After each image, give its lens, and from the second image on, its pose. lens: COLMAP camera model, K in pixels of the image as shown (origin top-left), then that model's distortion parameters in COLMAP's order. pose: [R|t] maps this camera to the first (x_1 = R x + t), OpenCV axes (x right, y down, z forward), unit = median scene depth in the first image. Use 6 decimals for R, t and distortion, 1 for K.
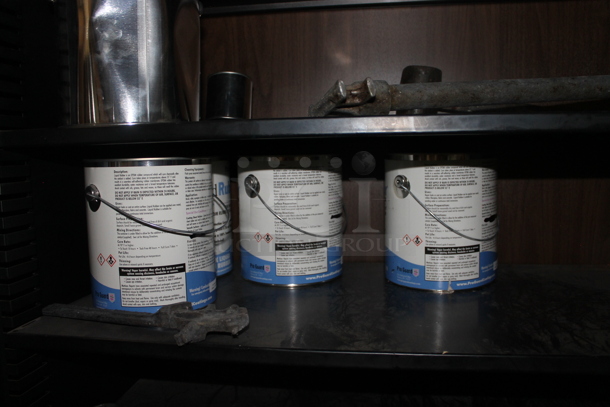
lens RADIAL K [[516.5, 0, 305.0], [0, 516.5, 203.5], [0, 0, 1]] dist [-0.167770, 0.143720]
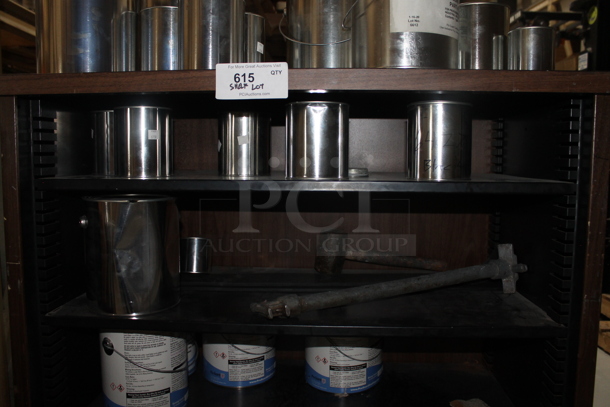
lens RADIAL K [[516.5, 0, 305.0], [0, 516.5, 203.5], [0, 0, 1]] dist [-0.167770, 0.143720]
pose [[0.994635, 0.016309, 0.102152, 0.004193], [-0.015359, 0.999831, -0.010086, -0.378764], [-0.102299, 0.008463, 0.994718, -0.480030]]
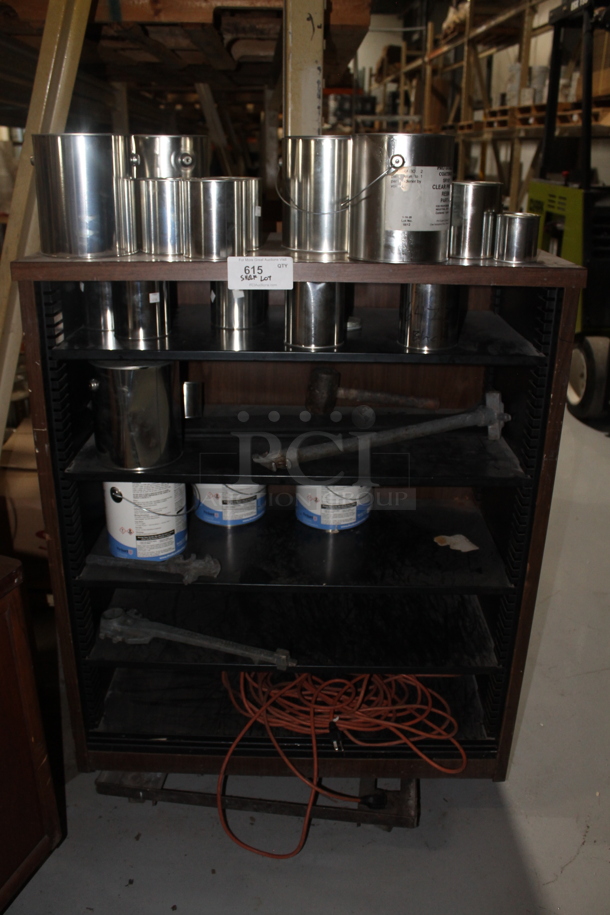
lens RADIAL K [[774.7, 0, 301.0], [0, 774.7, 454.4], [0, 0, 1]] dist [-0.167770, 0.143720]
pose [[0.988420, -0.022607, 0.150049, -0.177863], [-0.018676, 0.963199, 0.268141, -0.702884], [-0.150589, -0.267838, 0.951623, -1.207985]]
